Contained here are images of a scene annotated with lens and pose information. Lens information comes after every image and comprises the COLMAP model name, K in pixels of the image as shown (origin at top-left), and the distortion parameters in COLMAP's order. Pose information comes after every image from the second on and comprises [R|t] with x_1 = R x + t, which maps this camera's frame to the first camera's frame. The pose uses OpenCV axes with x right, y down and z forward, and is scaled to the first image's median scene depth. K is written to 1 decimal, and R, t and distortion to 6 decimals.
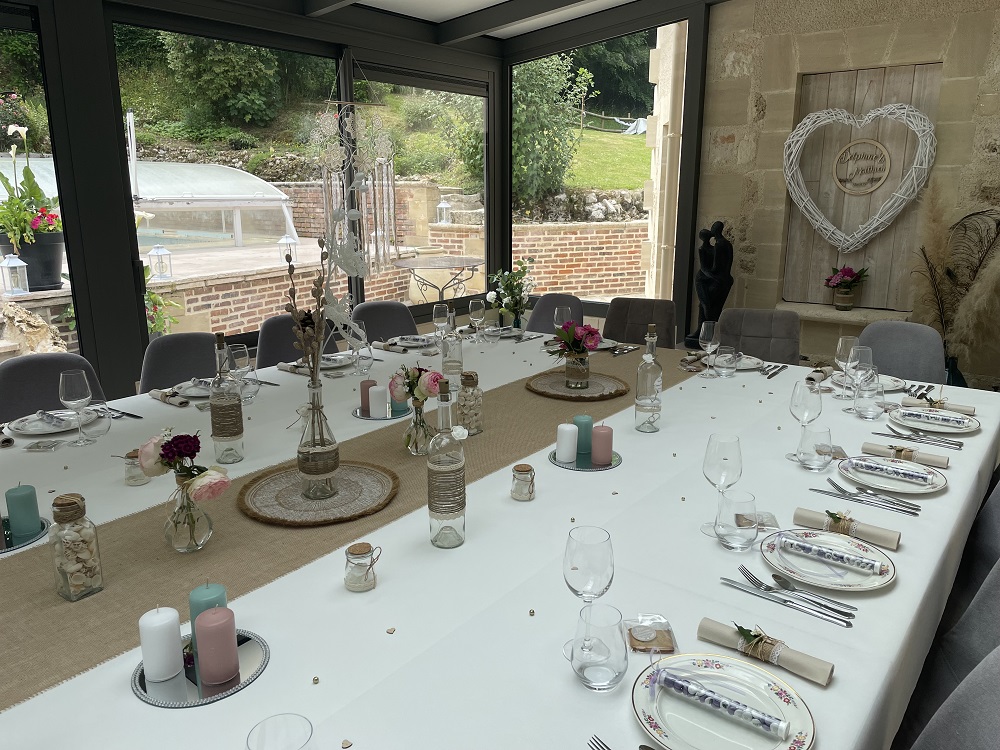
lens RADIAL K [[751.0, 0, 501.6], [0, 751.0, 381.5], [0, 0, 1]] dist [0.005433, -0.012292]
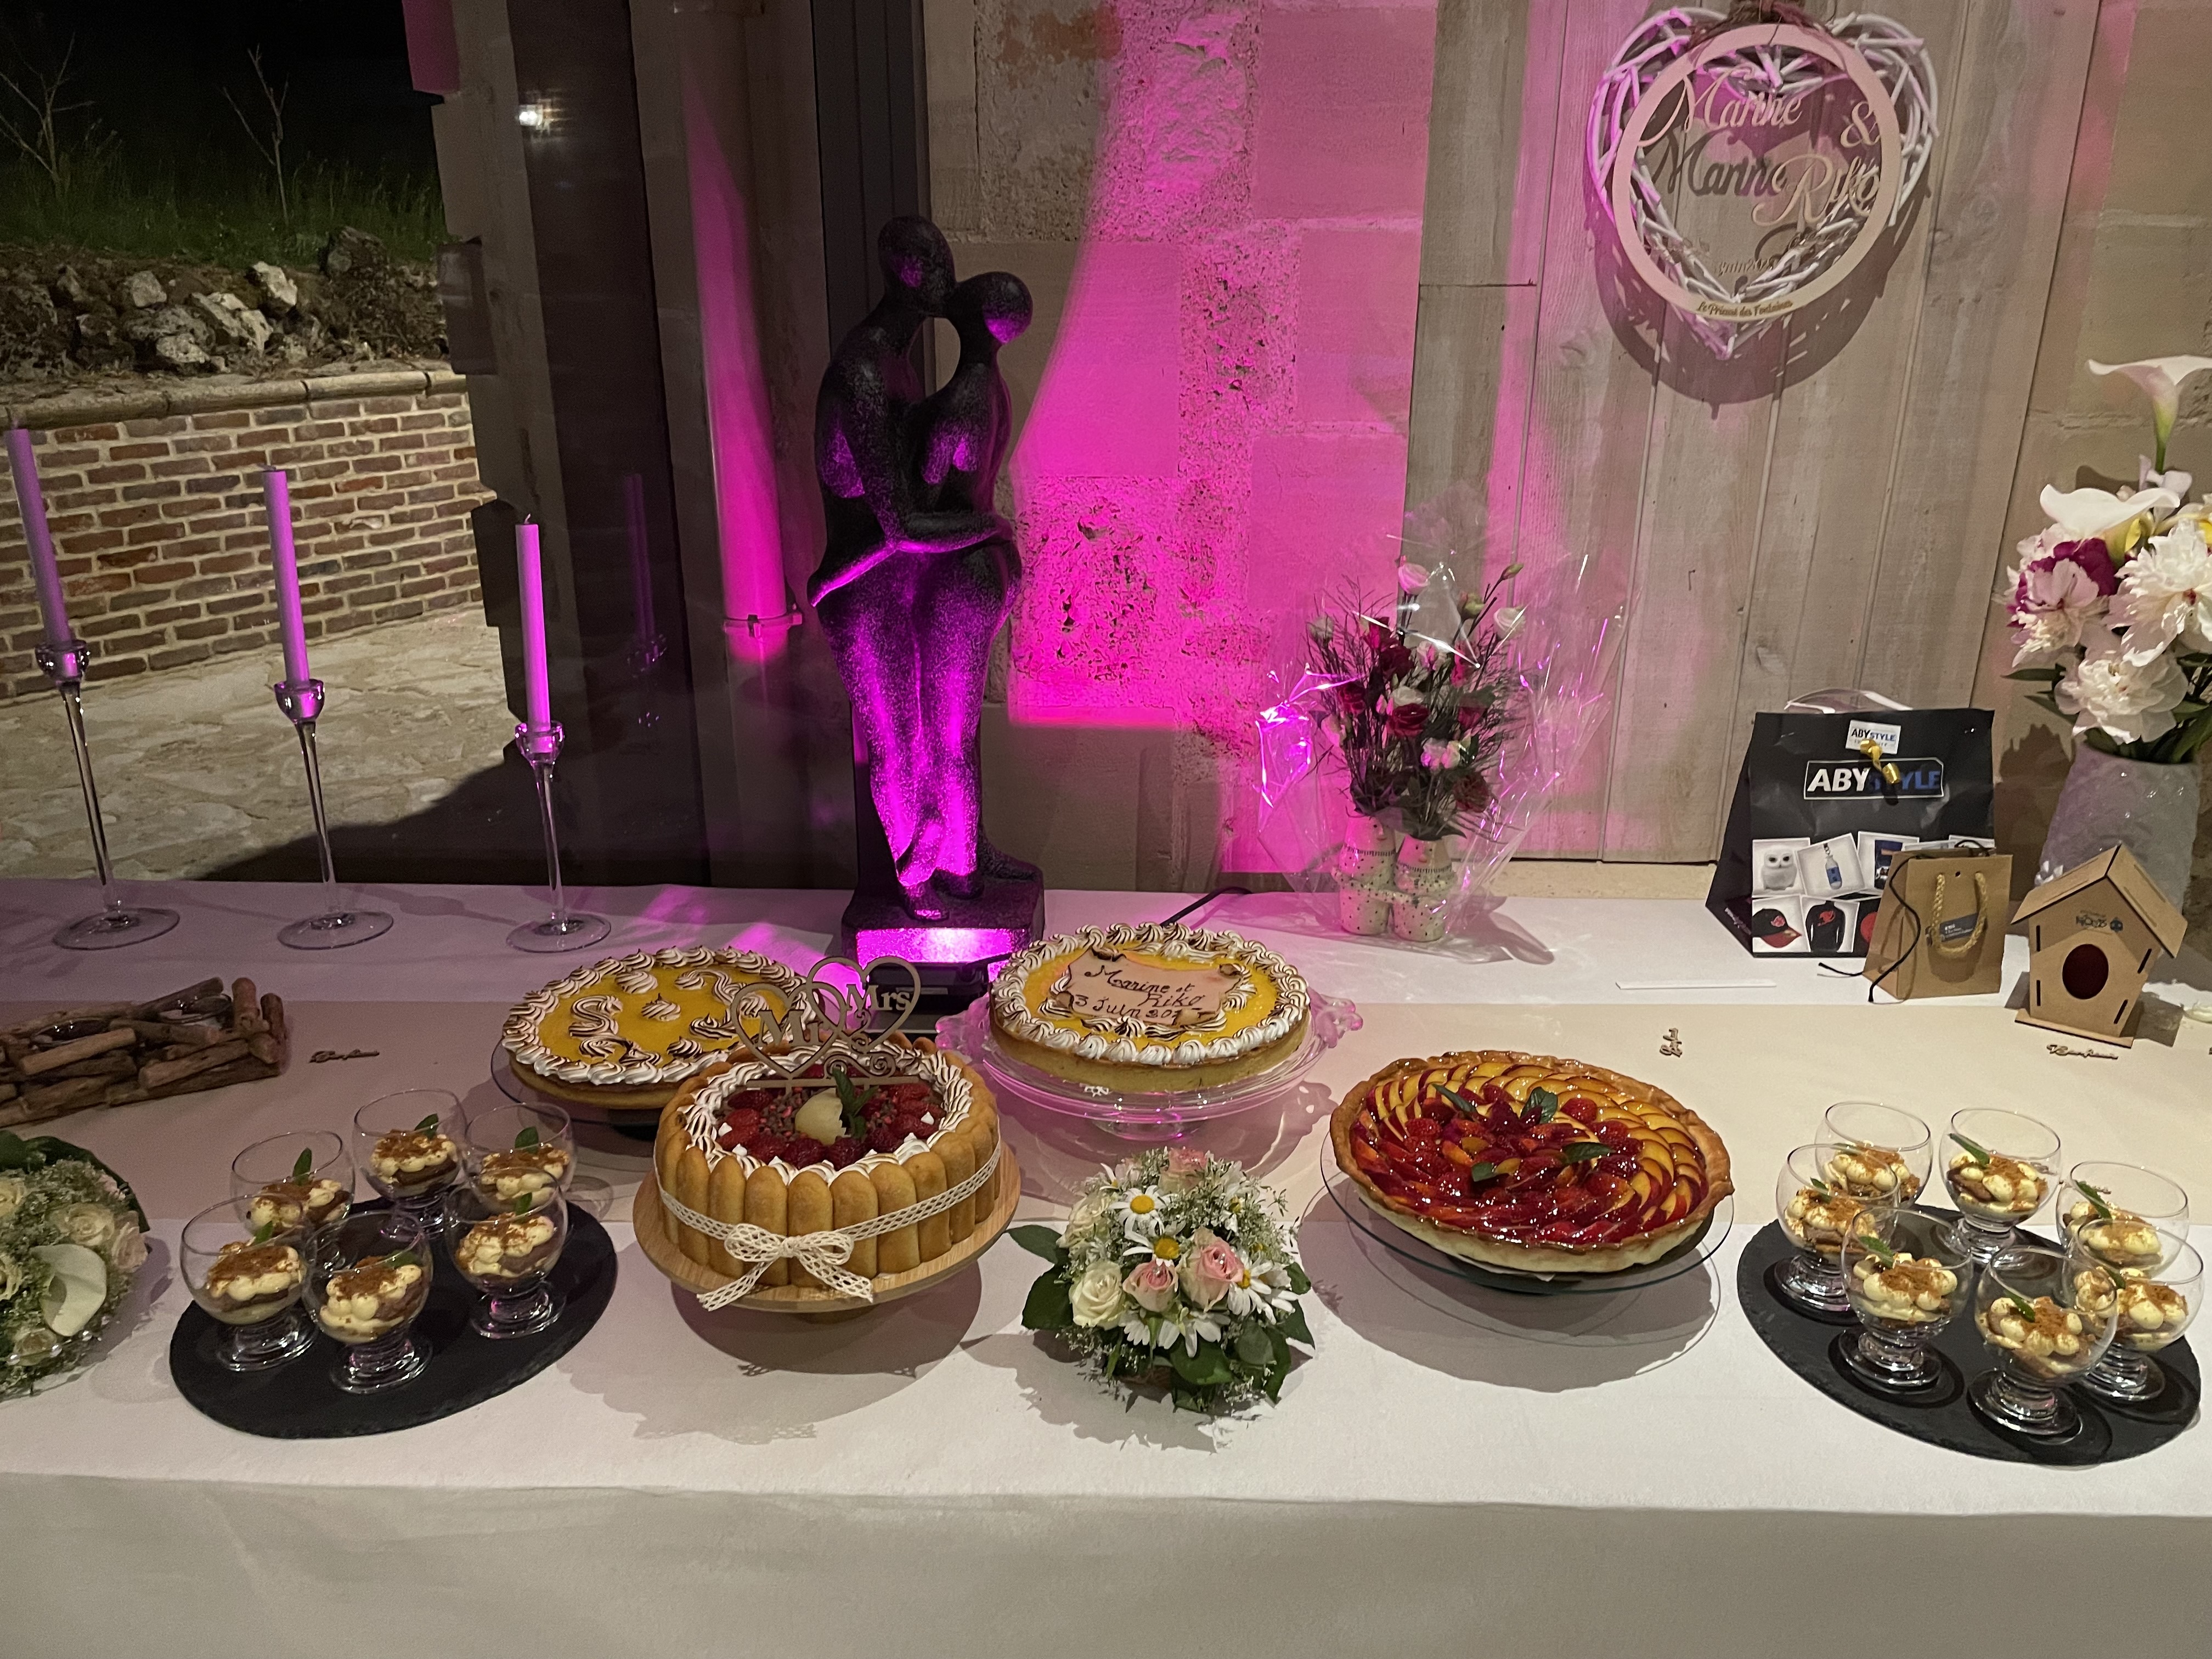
lens RADIAL K [[1661.3, 0, 1118.4], [0, 1661.3, 827.5], [0, 0, 1]] dist [0.005433, -0.012292]
pose [[0.802748, -0.190604, 0.565036, 0.027059], [0.138871, 0.981242, 0.133710, -0.090456], [-0.579923, -0.028868, 0.814159, 0.317697]]
